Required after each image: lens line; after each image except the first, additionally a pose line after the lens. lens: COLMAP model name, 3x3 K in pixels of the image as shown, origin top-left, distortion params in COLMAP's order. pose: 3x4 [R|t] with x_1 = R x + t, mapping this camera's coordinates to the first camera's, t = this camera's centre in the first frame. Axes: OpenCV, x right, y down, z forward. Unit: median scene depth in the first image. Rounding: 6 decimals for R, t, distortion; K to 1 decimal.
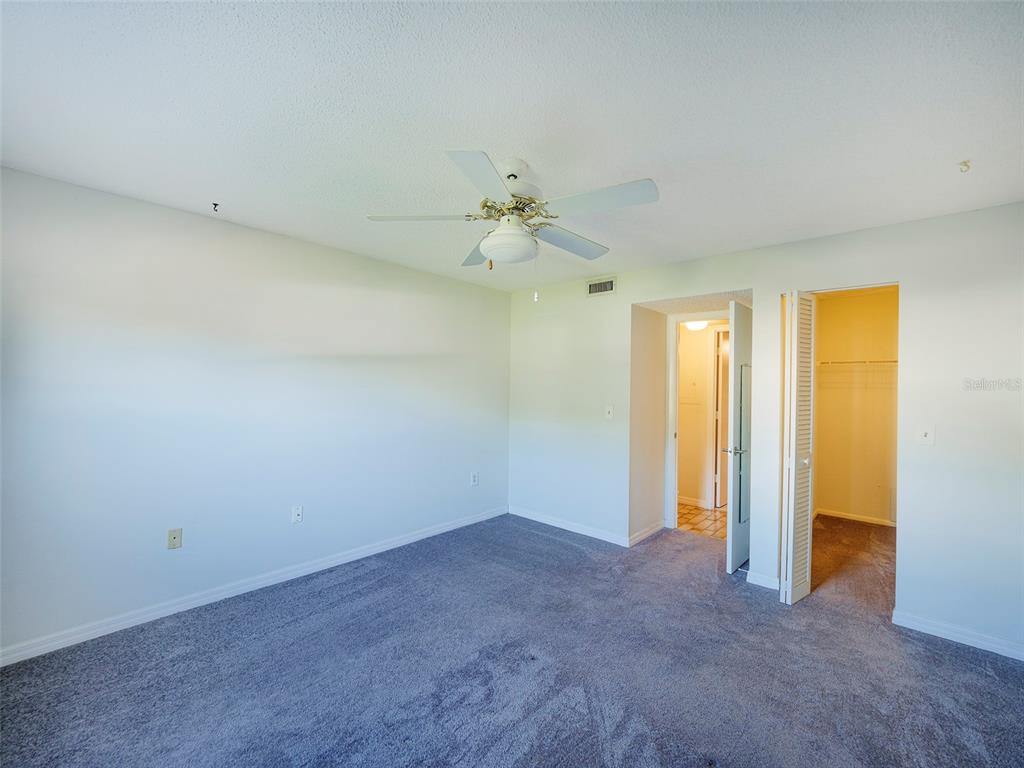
lens RADIAL K [[444.7, 0, 483.2], [0, 444.7, 370.4], [0, 0, 1]] dist [-0.012913, -0.000319]
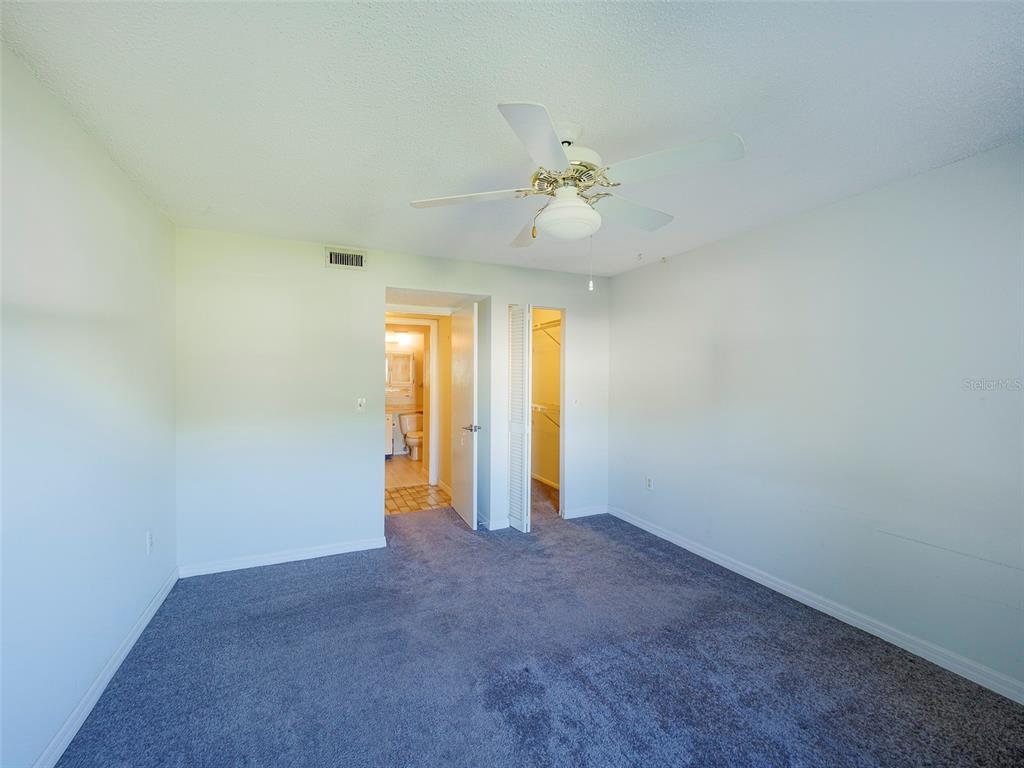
lens RADIAL K [[441.3, 0, 506.5], [0, 441.3, 382.5], [0, 0, 1]] dist [0.000683, -0.000613]
pose [[0.351407, -0.029525, 0.935757, -0.532842], [-0.025511, 0.998829, 0.041095, 0.005861], [-0.935875, -0.038314, 0.350242, 0.520762]]
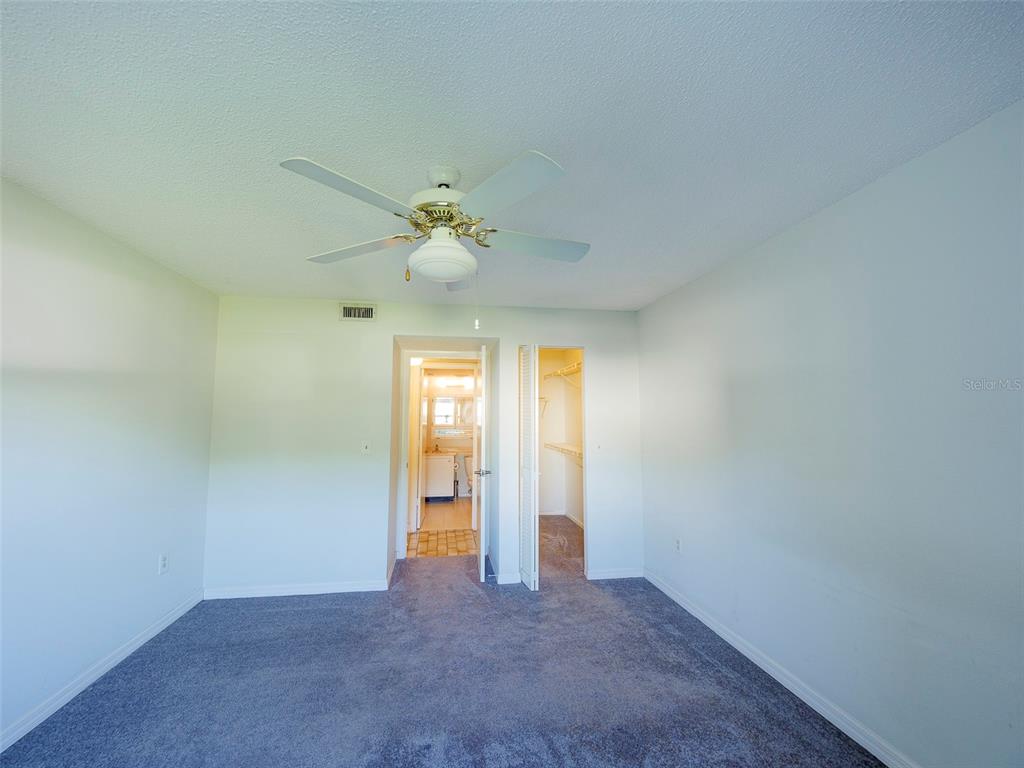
lens RADIAL K [[445.2, 0, 506.5], [0, 445.2, 379.2], [0, 0, 1]] dist [-0.004087, -0.000265]
pose [[0.597556, 0.053606, 0.800033, -0.359179], [-0.014992, 0.998335, -0.055696, -0.001526], [-0.801687, 0.021287, 0.597365, 0.255584]]
